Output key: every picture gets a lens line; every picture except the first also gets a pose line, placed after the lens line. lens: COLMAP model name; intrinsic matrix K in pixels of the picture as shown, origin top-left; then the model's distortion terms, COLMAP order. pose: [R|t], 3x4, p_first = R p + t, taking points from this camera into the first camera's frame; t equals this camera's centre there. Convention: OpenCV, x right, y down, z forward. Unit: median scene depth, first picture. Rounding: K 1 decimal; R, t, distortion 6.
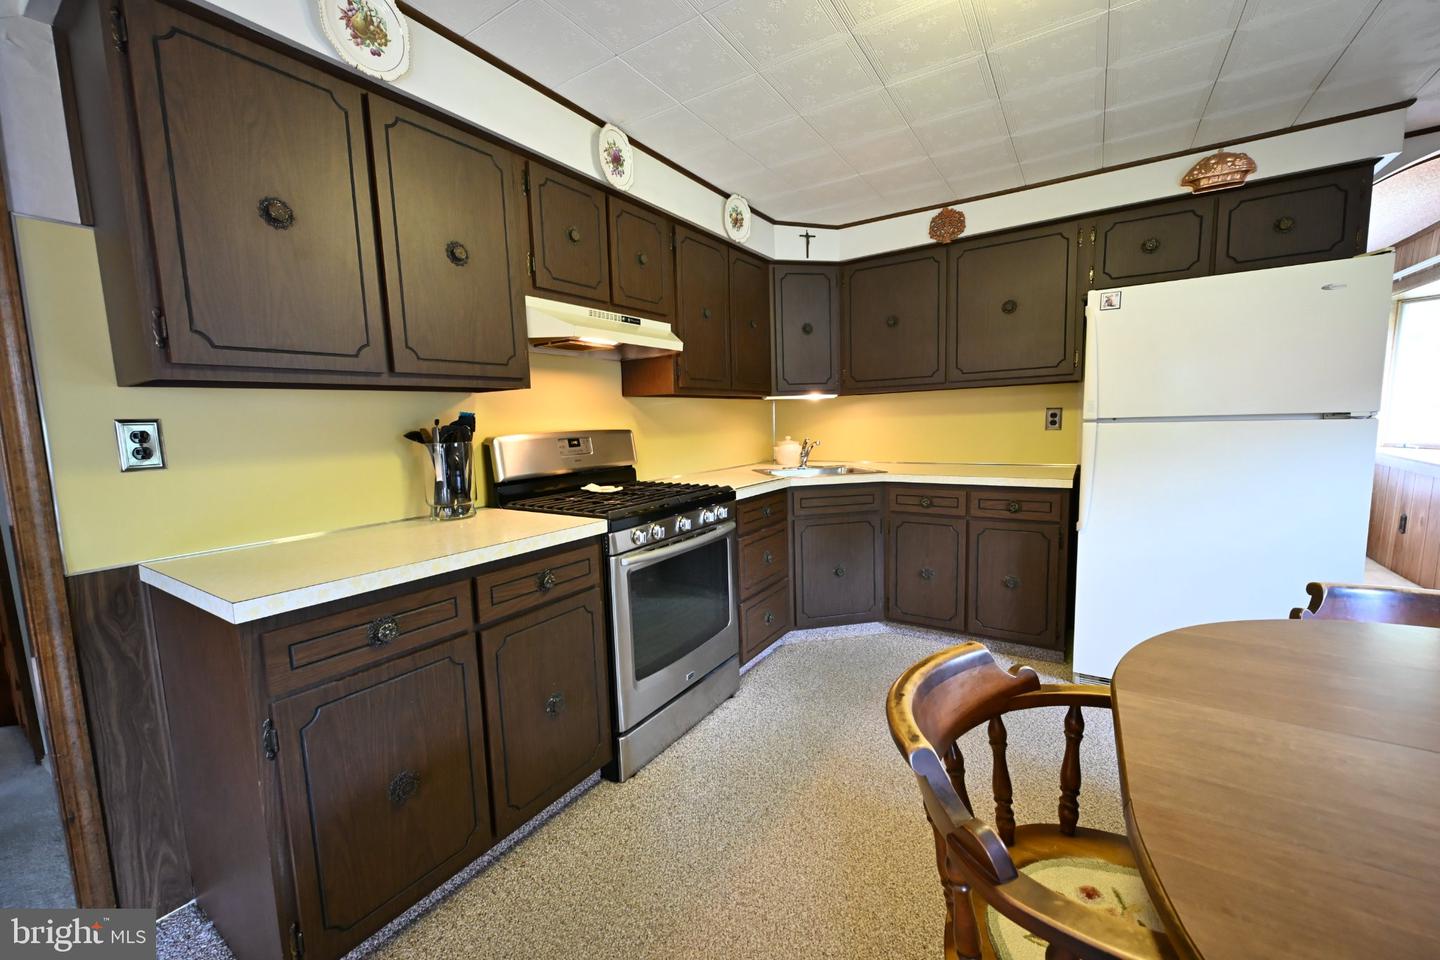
lens RADIAL K [[560.2, 0, 722.7], [0, 560.2, 483.3], [0, 0, 1]] dist [-0.000817, -0.000921]
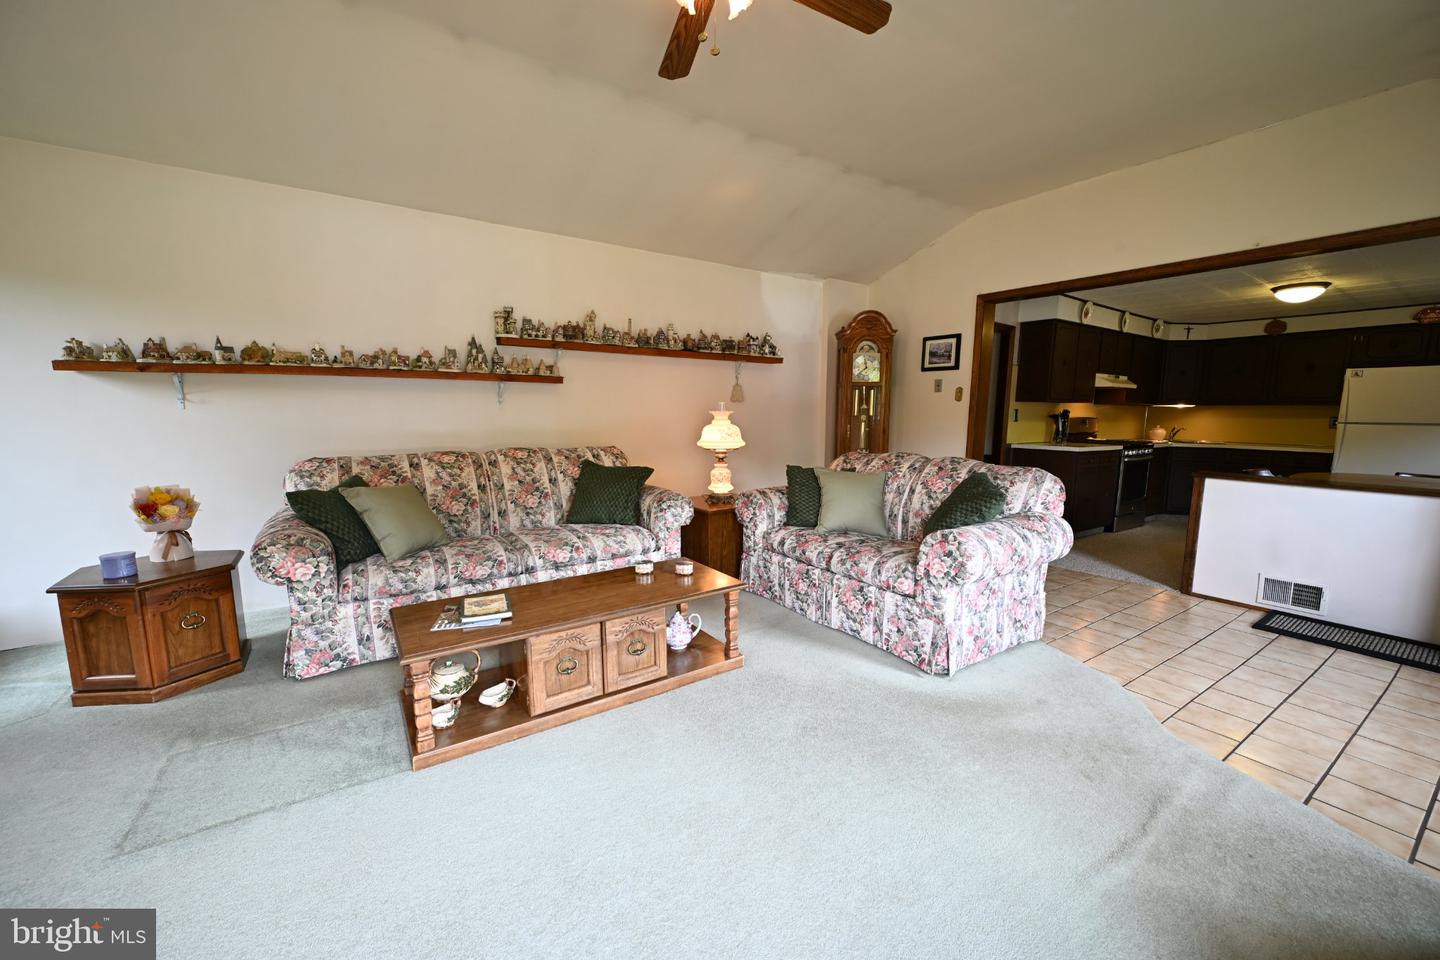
lens RADIAL K [[560.2, 0, 723.9], [0, 560.2, 483.1], [0, 0, 1]] dist [-0.000817, -0.000921]
pose [[0.922962, 0.089262, -0.374397, -0.711785], [-0.082856, 0.996008, 0.033206, 0.233768], [0.375866, 0.000373, 0.926674, -1.822690]]
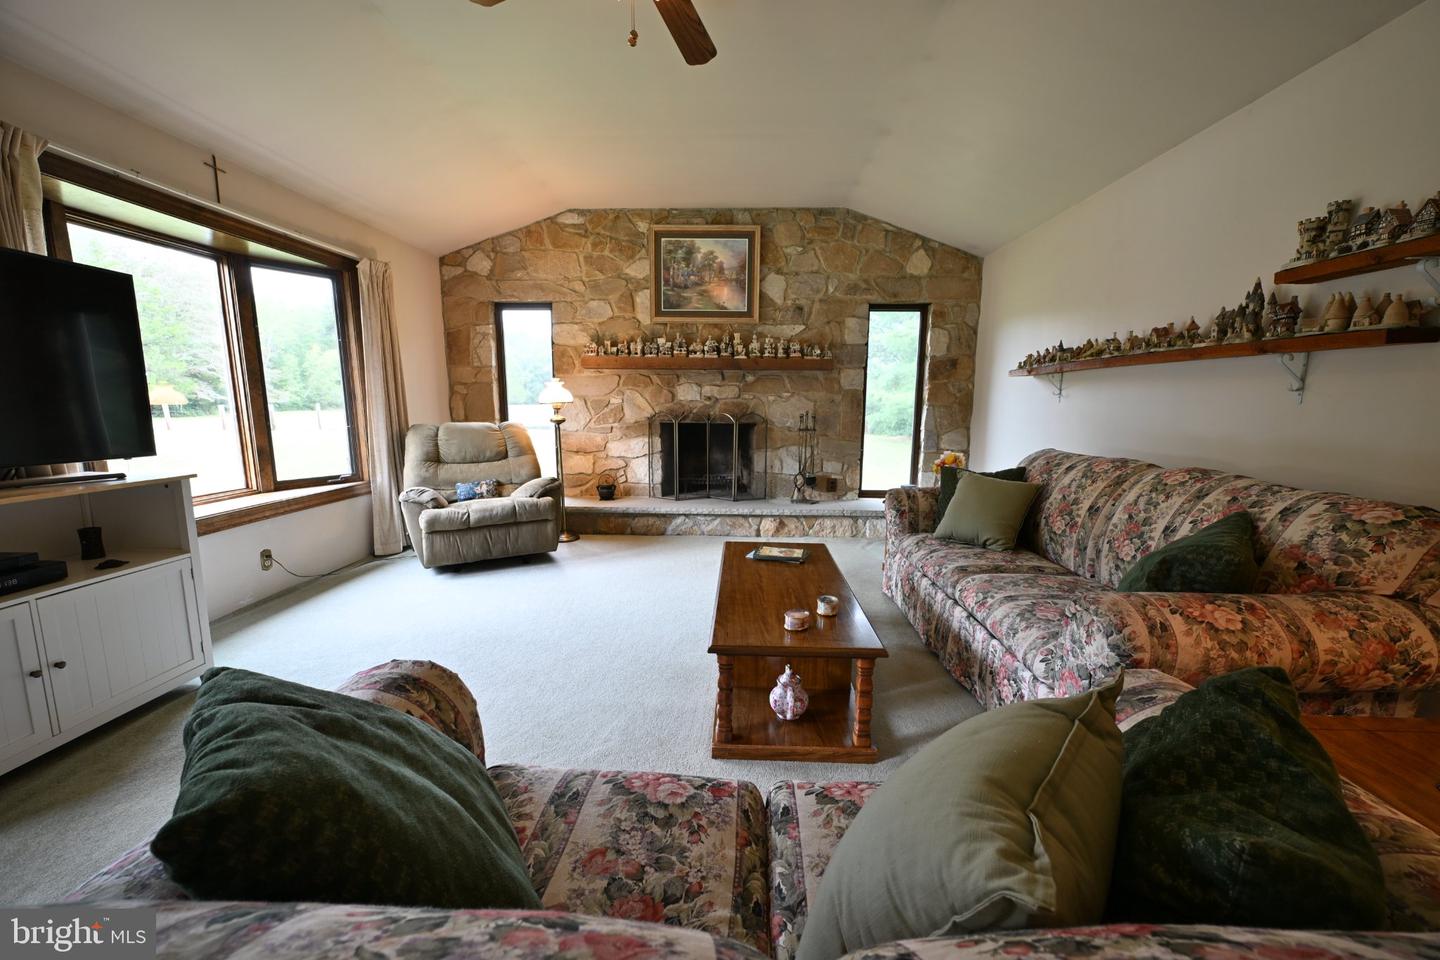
lens RADIAL K [[560.2, 0, 725.9], [0, 560.2, 487.2], [0, 0, 1]] dist [-0.000817, -0.000921]
pose [[-0.852160, 0.110483, -0.511485, -0.712675], [-0.039434, 0.961119, 0.273305, 0.069388], [0.521793, 0.253070, -0.814670, -0.443317]]
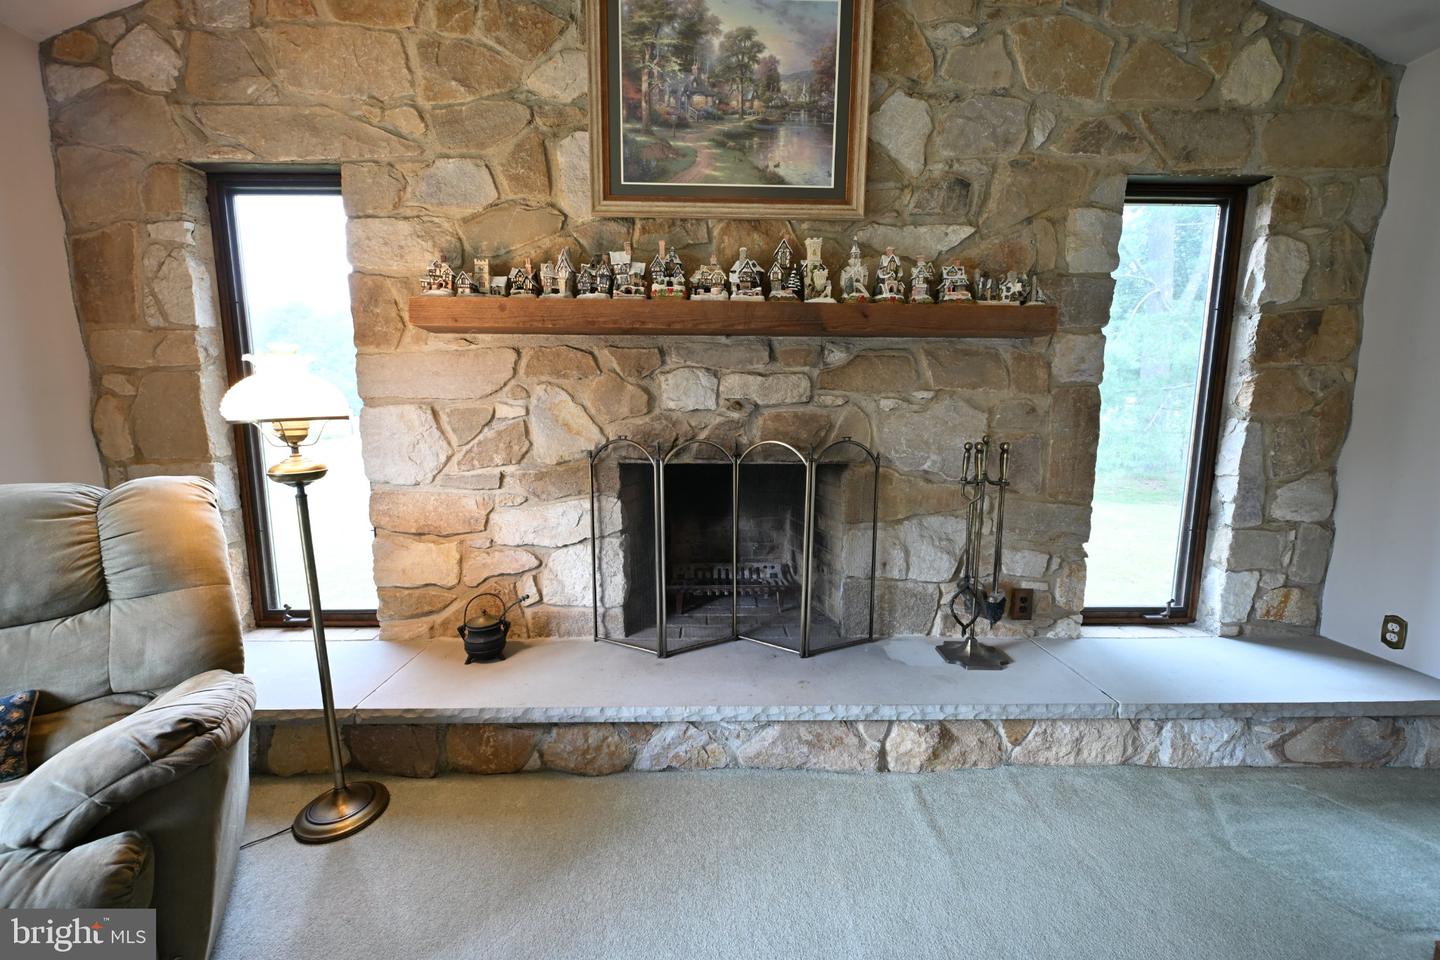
lens RADIAL K [[560.2, 0, 721.8], [0, 560.2, 479.9], [0, 0, 1]] dist [-0.000817, -0.000921]
pose [[-0.826556, 0.105591, -0.552862, -1.210718], [-0.041910, 0.967973, 0.247531, 0.211360], [0.561292, 0.227768, -0.795658, -1.472531]]
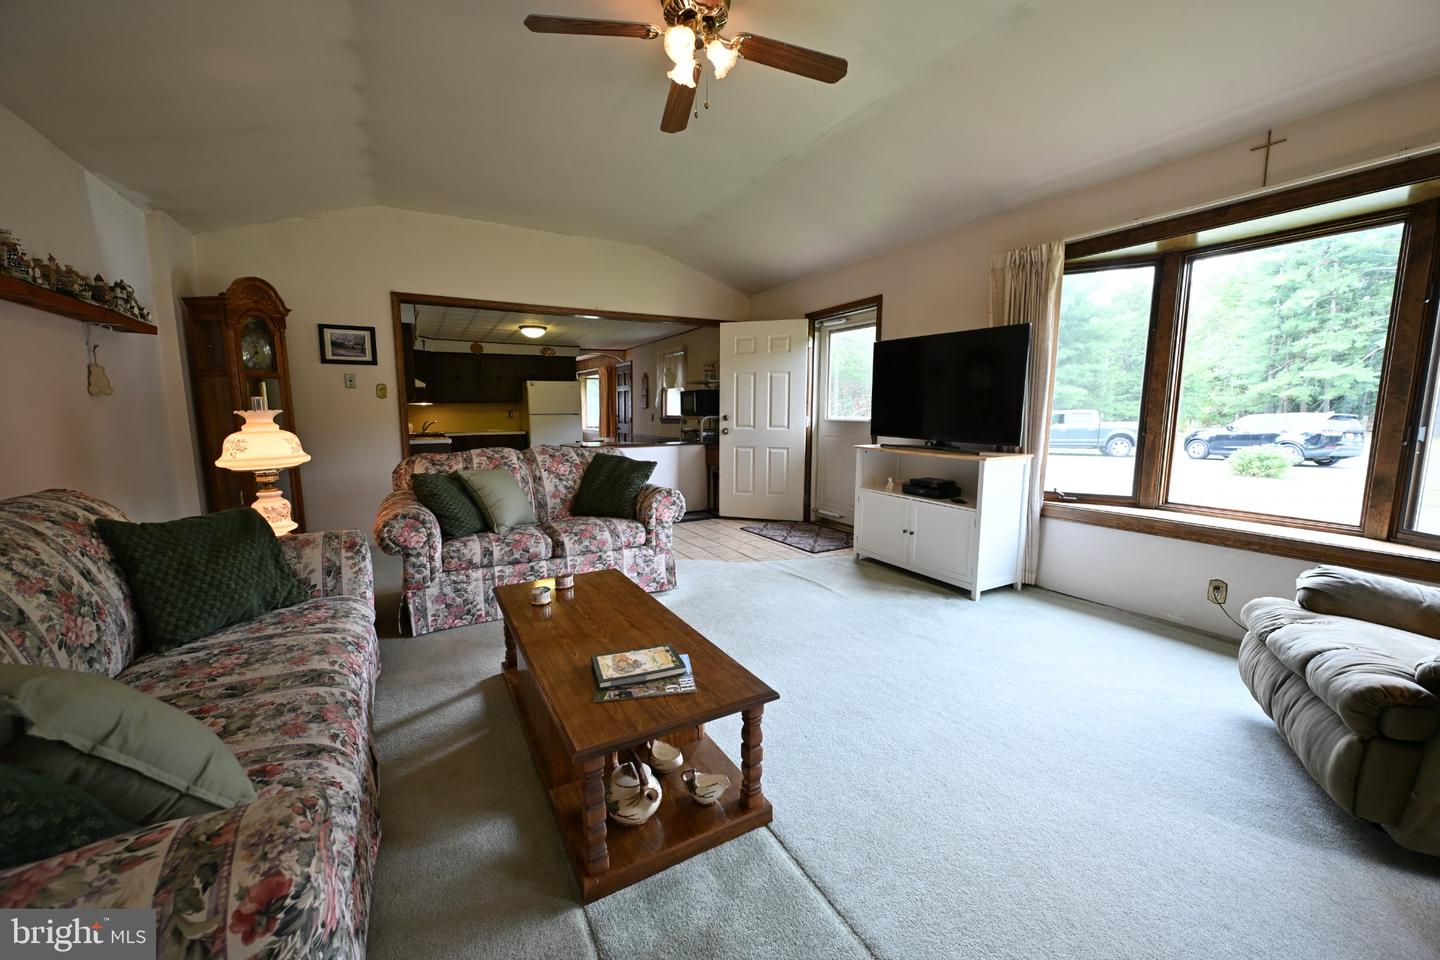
lens RADIAL K [[560.2, 0, 728.5], [0, 560.2, 482.9], [0, 0, 1]] dist [-0.000817, -0.000921]
pose [[0.452544, -0.085968, 0.887588, -1.799540], [0.095836, 0.994266, 0.047438, 0.248543], [-0.886577, 0.063596, 0.458188, -1.587219]]
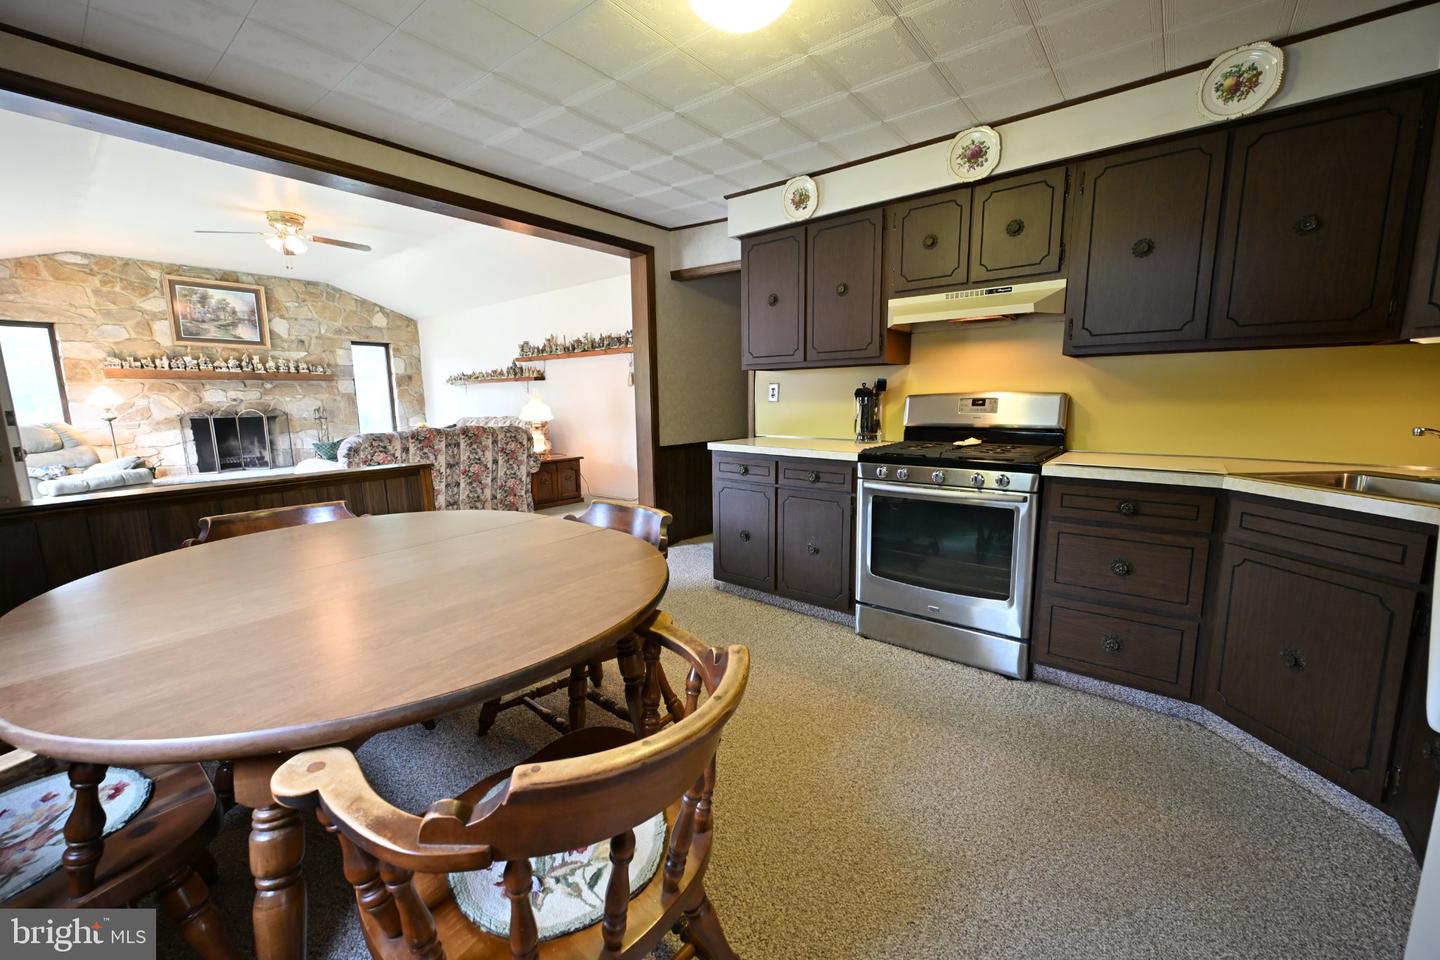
lens RADIAL K [[560.2, 0, 720.4], [0, 560.2, 480.5], [0, 0, 1]] dist [-0.000817, -0.000921]
pose [[-0.098754, 0.181051, -0.978503, 0.830046], [-0.100406, 0.976479, 0.190809, -0.070743], [0.990034, 0.117090, -0.078252, 0.490783]]
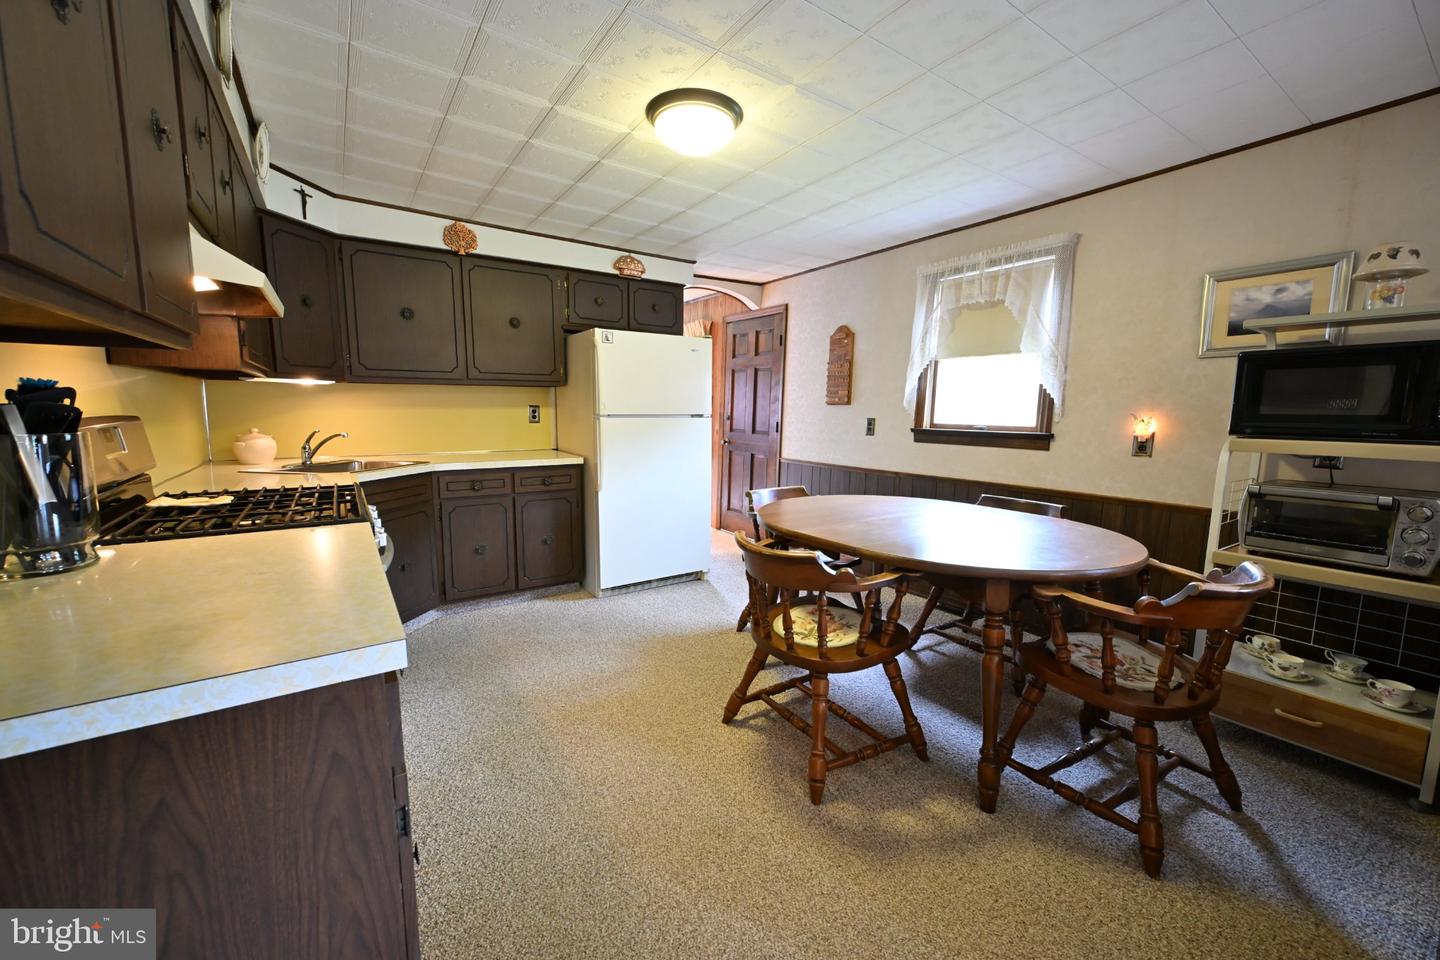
lens RADIAL K [[560.2, 0, 723.8], [0, 560.2, 484.3], [0, 0, 1]] dist [-0.000817, -0.000921]
pose [[0.376717, -0.092751, 0.921673, -0.510321], [0.083763, 0.994309, 0.065824, -0.002252], [-0.922534, 0.052405, 0.382342, 0.120989]]
